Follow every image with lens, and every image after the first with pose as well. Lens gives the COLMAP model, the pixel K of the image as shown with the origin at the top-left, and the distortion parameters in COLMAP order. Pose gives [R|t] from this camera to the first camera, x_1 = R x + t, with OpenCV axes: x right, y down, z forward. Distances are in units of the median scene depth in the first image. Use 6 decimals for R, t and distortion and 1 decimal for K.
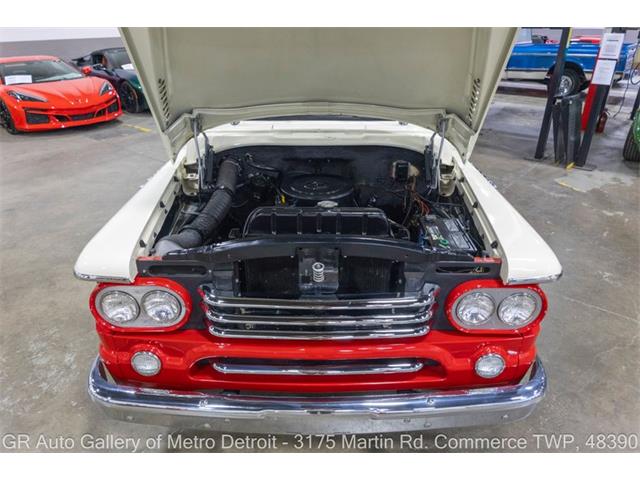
lens RADIAL K [[444.4, 0, 320.0], [0, 444.4, 240.0], [0, 0, 1]] dist [-0.001951, -0.002942]
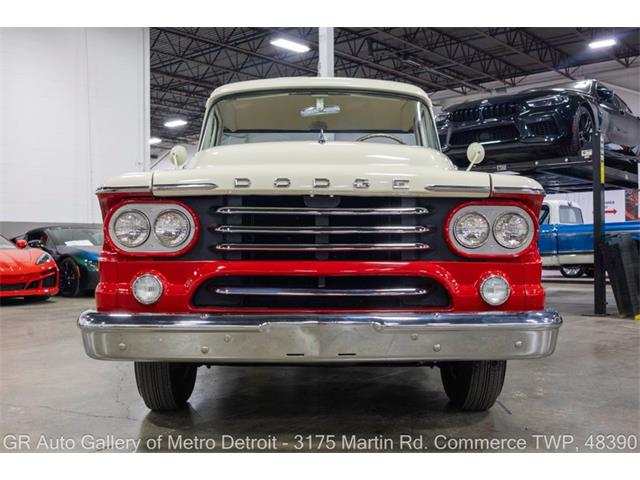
lens RADIAL K [[690.2, 0, 320.0], [0, 690.2, 240.0], [0, 0, 1]] dist [-0.002562, -0.003304]
pose [[0.999970, -0.002492, 0.007312, -0.006378], [0.005651, 0.881287, -0.472547, 0.327844], [-0.005266, 0.472574, 0.881275, -0.146924]]
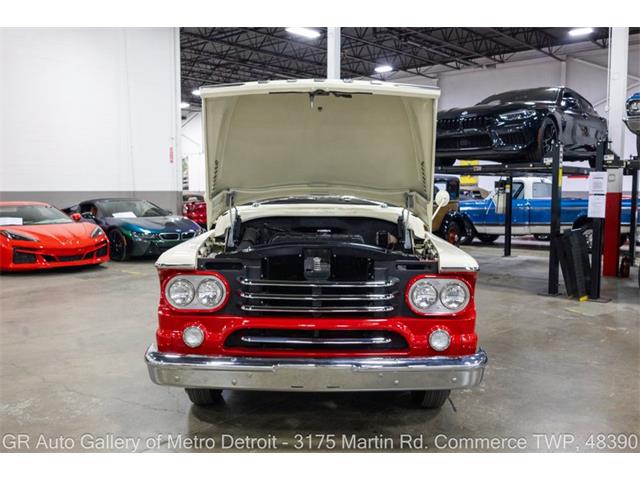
lens RADIAL K [[617.6, 0, 320.0], [0, 617.6, 240.0], [0, 0, 1]] dist [0.000829, -0.004480]
pose [[0.999924, 0.007408, -0.009844, 0.008817], [-0.010585, 0.925446, -0.378731, 0.262564], [0.006305, 0.378807, 0.925454, -0.328322]]
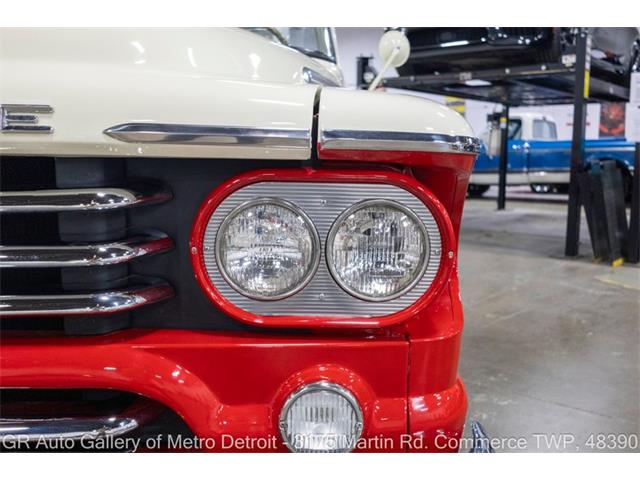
lens RADIAL K [[615.0, 0, 320.0], [0, 615.0, 240.0], [0, 0, 1]] dist [-0.031034, -0.012621]
pose [[0.999912, 0.006577, 0.011504, 0.135281], [-0.002451, 0.944957, -0.327186, 0.109995], [-0.013022, 0.327129, 0.944890, 0.175467]]
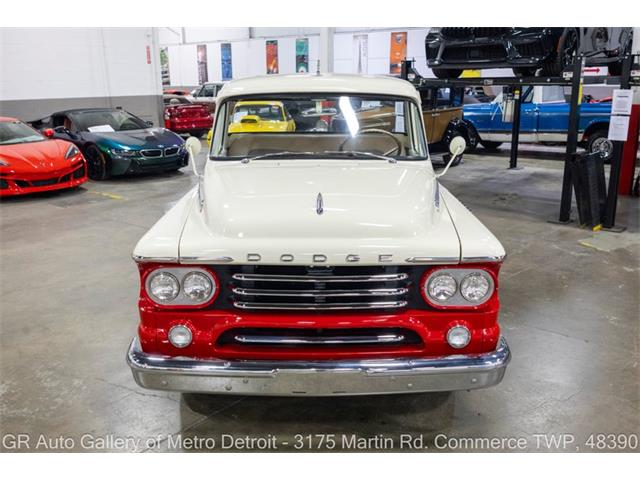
lens RADIAL K [[631.2, 0, 320.0], [0, 631.2, 240.0], [0, 0, 1]] dist [-0.001862, -0.001189]
pose [[0.999980, -0.004651, 0.004319, -0.003189], [0.005446, 0.978264, -0.207293, 0.137538], [-0.003261, 0.207312, 0.978269, -0.278956]]
